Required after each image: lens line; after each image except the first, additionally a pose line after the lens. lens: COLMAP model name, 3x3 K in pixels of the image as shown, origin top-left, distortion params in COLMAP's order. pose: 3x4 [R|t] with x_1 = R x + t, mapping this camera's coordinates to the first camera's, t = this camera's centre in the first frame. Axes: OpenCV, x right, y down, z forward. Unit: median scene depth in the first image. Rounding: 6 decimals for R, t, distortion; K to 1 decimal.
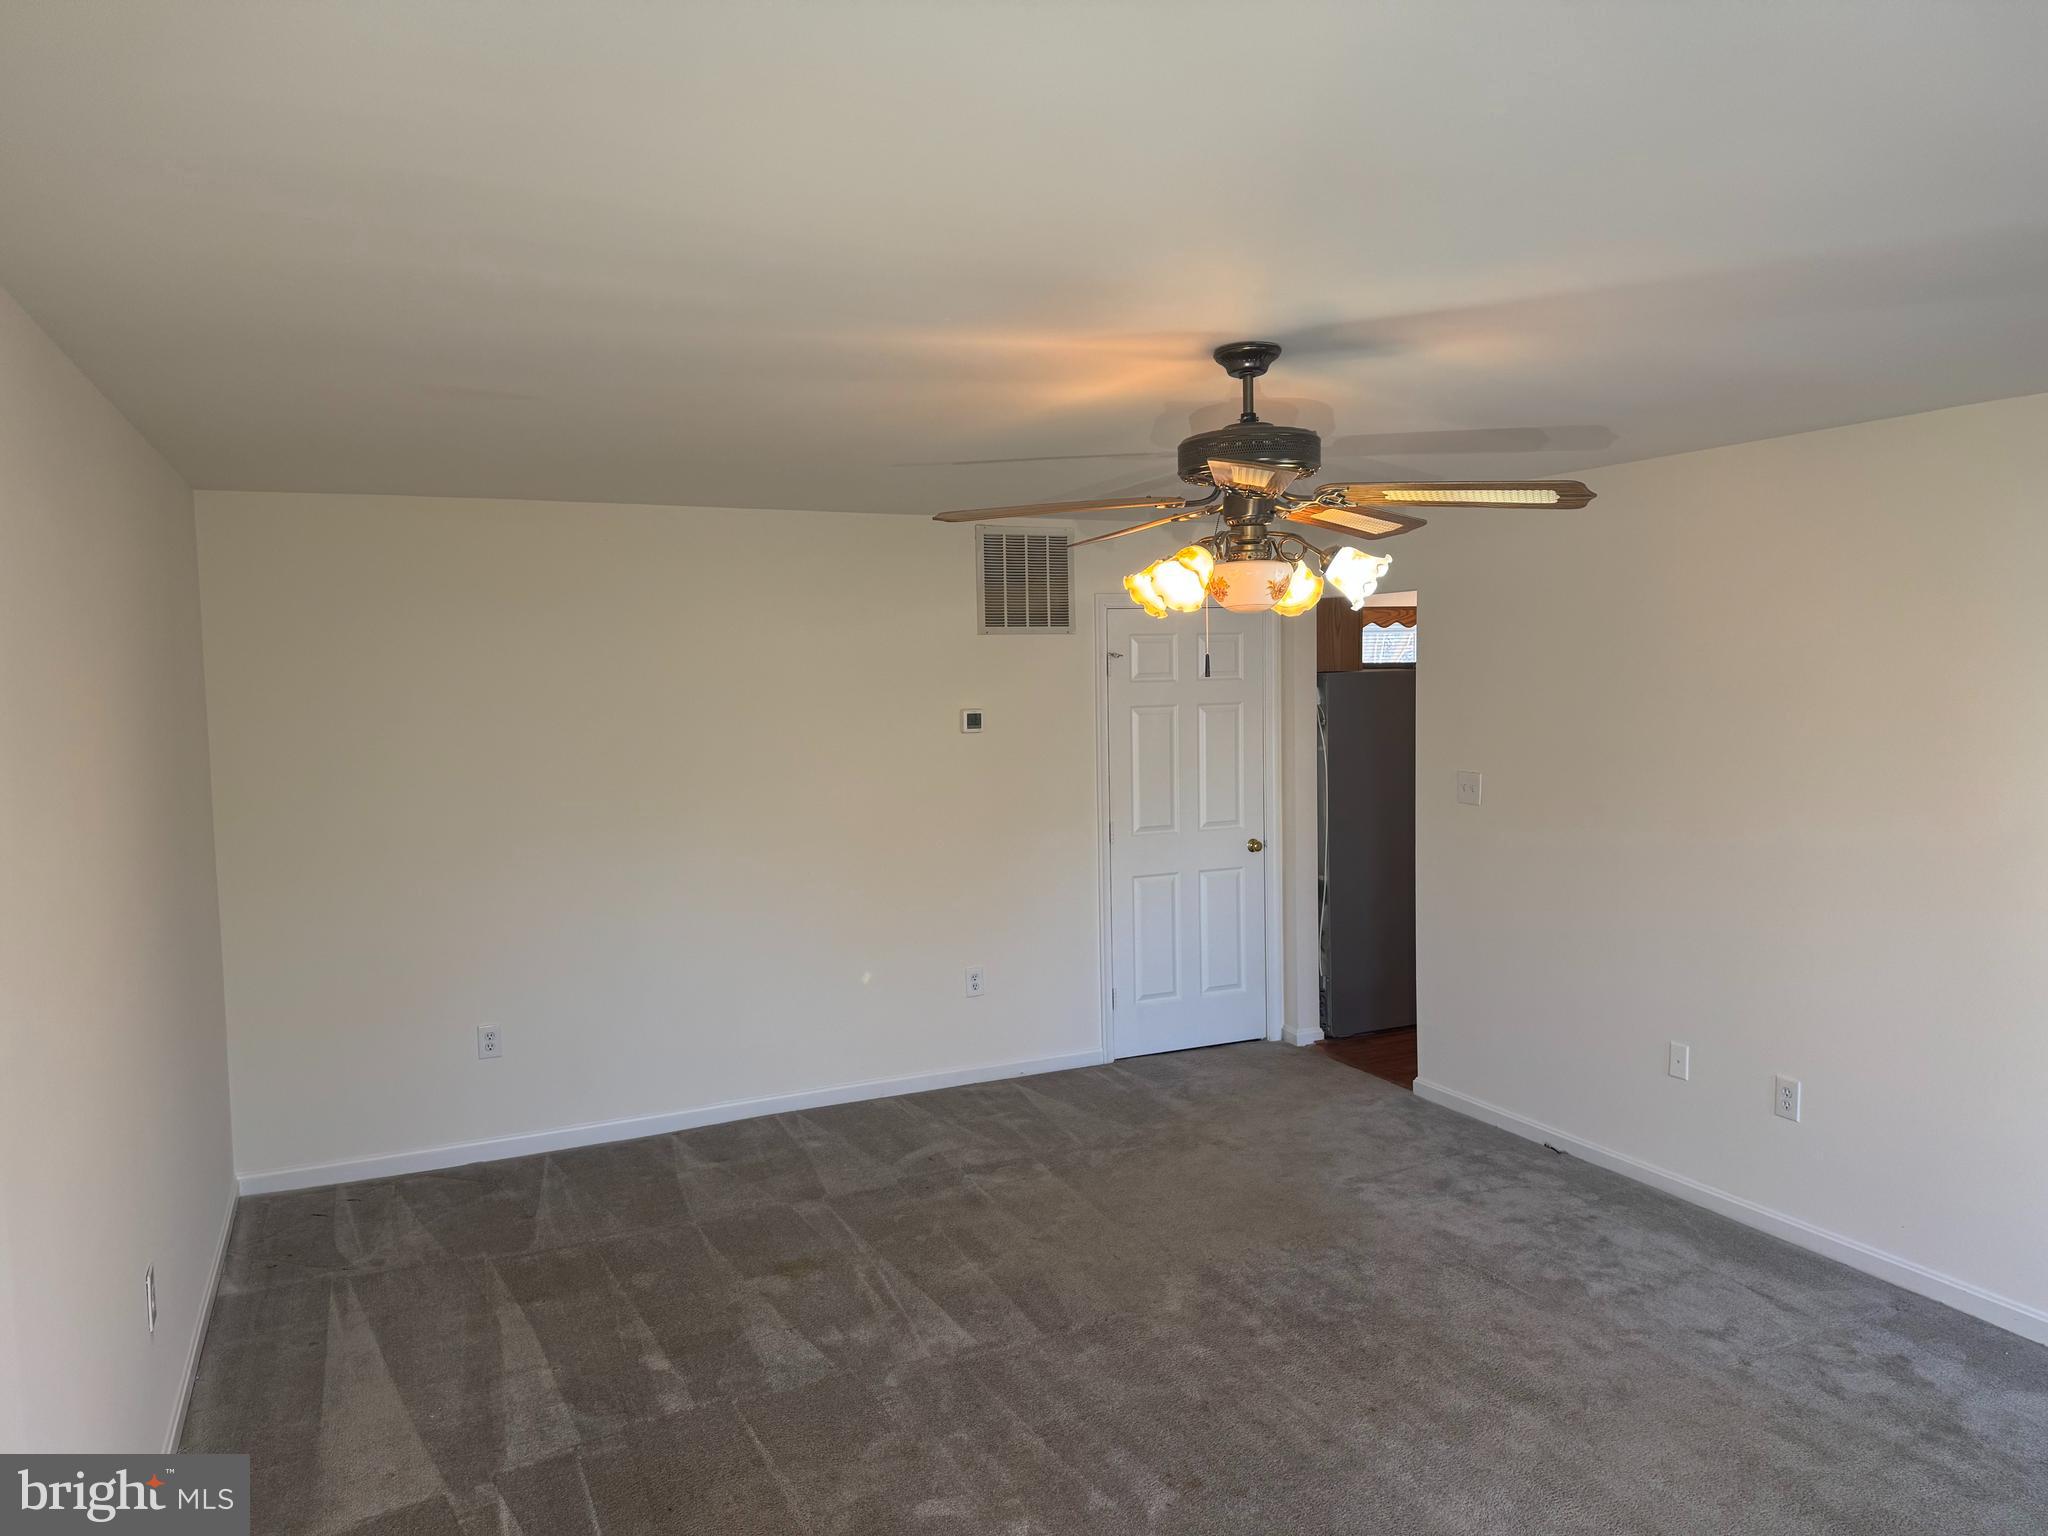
lens RADIAL K [[1424.0, 0, 1024.0], [0, 1424.0, 768.0], [0, 0, 1]] dist [0.059944, -0.064614]
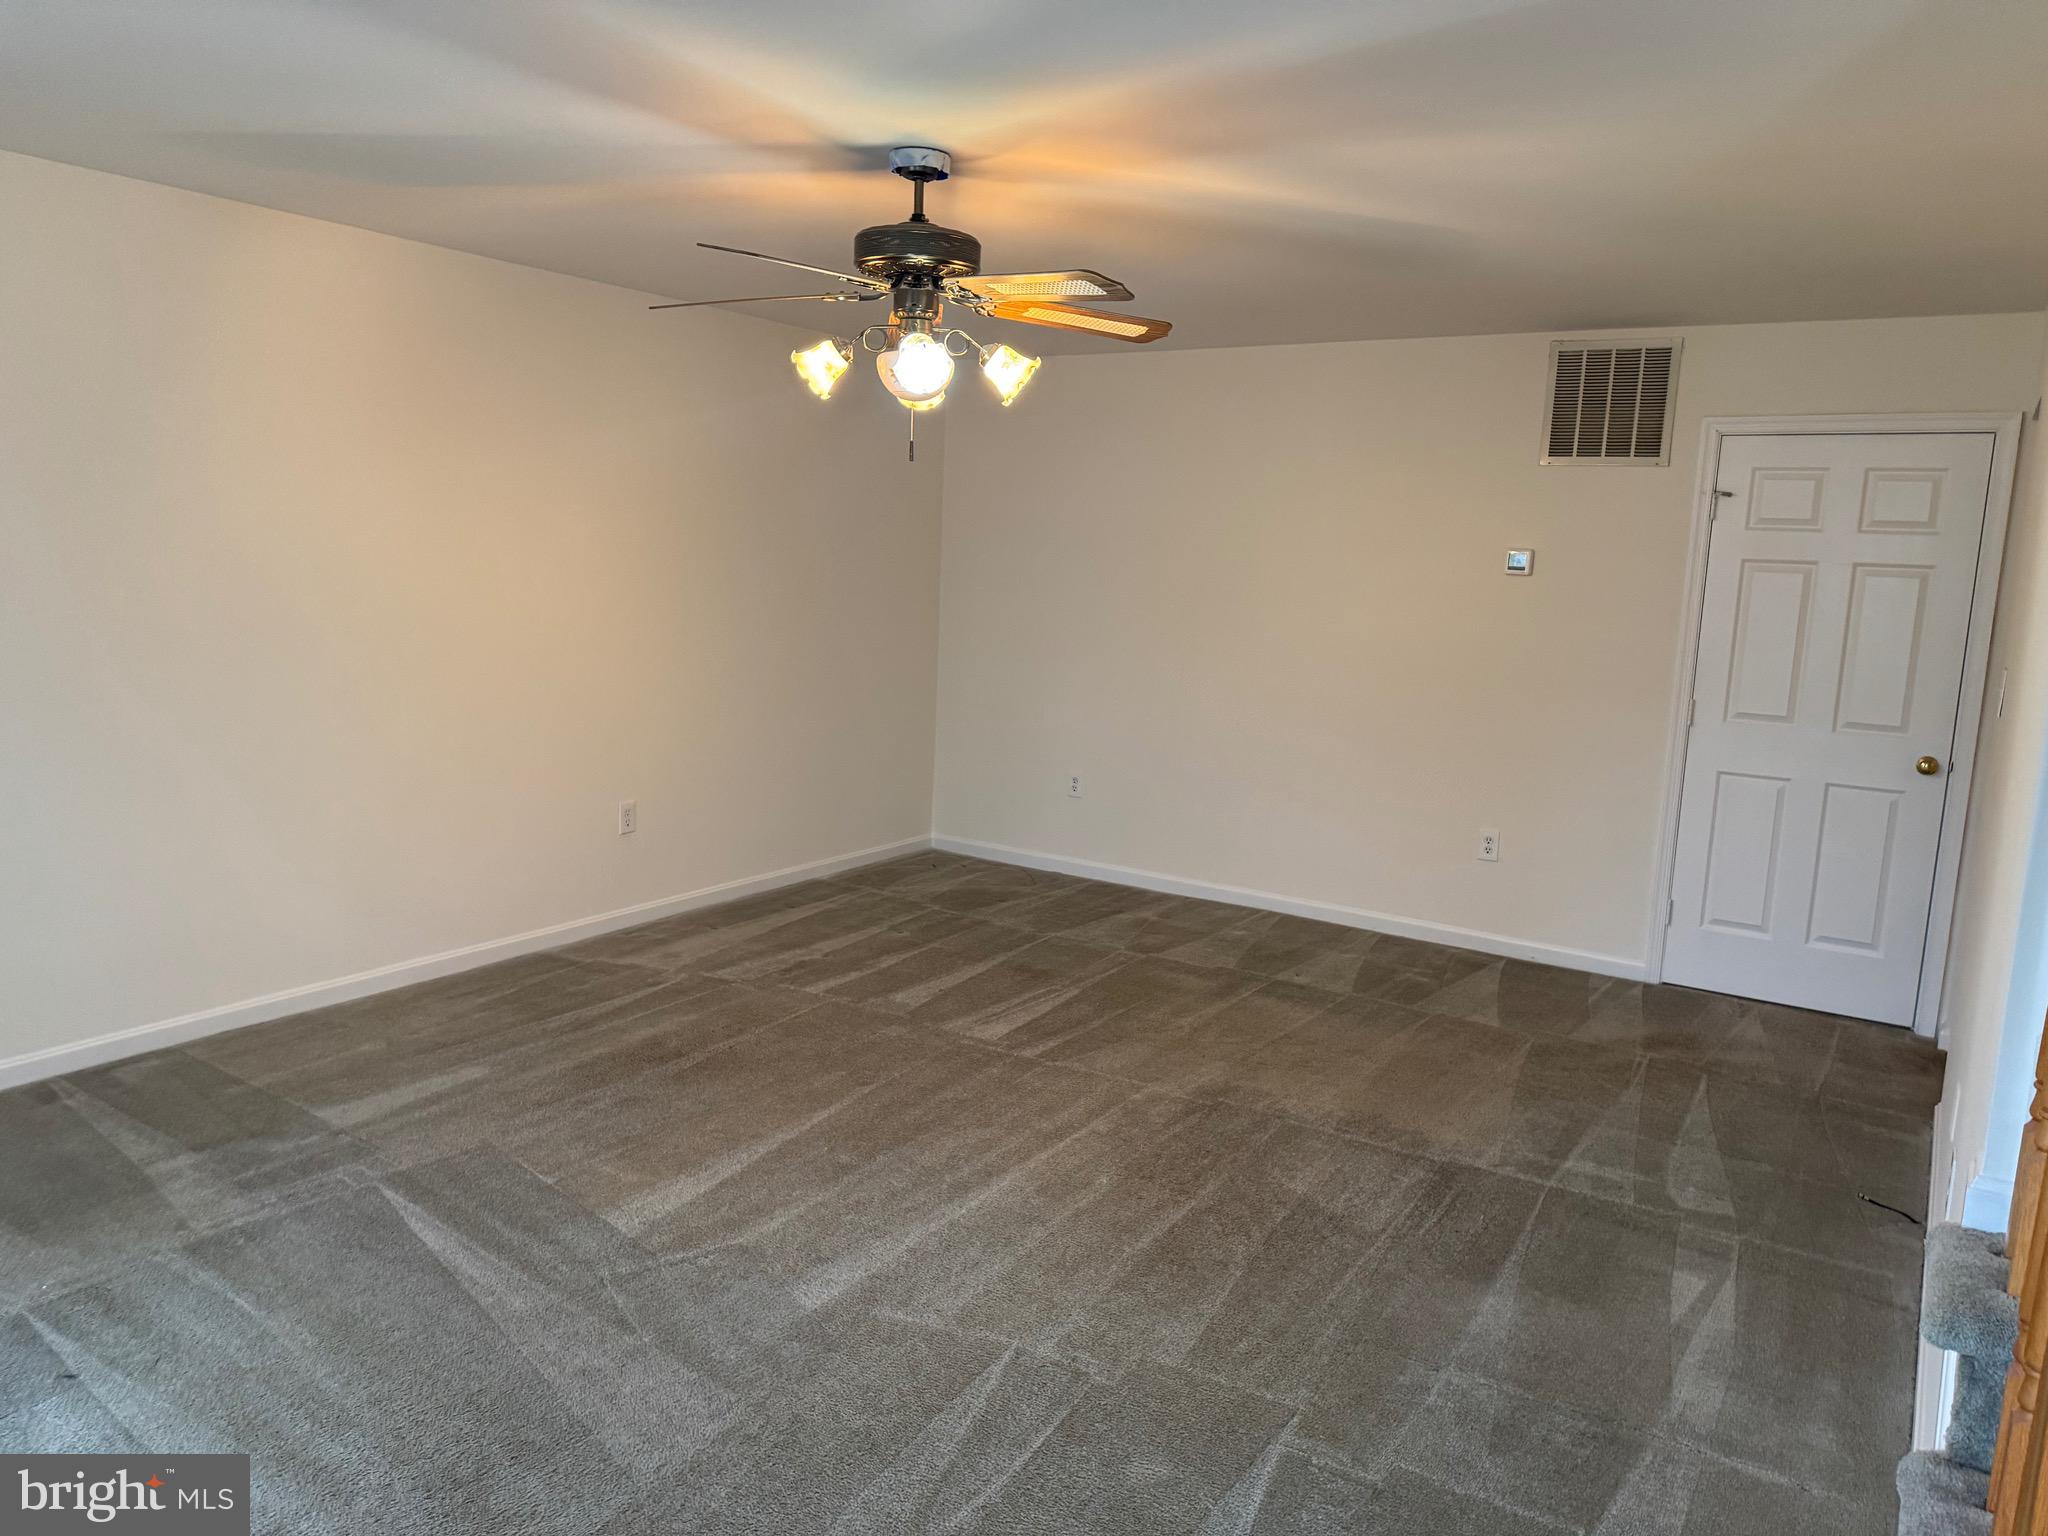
lens RADIAL K [[1424.0, 0, 1024.0], [0, 1424.0, 768.0], [0, 0, 1]] dist [0.059944, -0.064614]
pose [[0.531777, 0.174728, -0.828664, 0.540892], [-0.109165, 0.984464, 0.137525, 0.004389], [0.839819, 0.017329, 0.542589, 0.220684]]
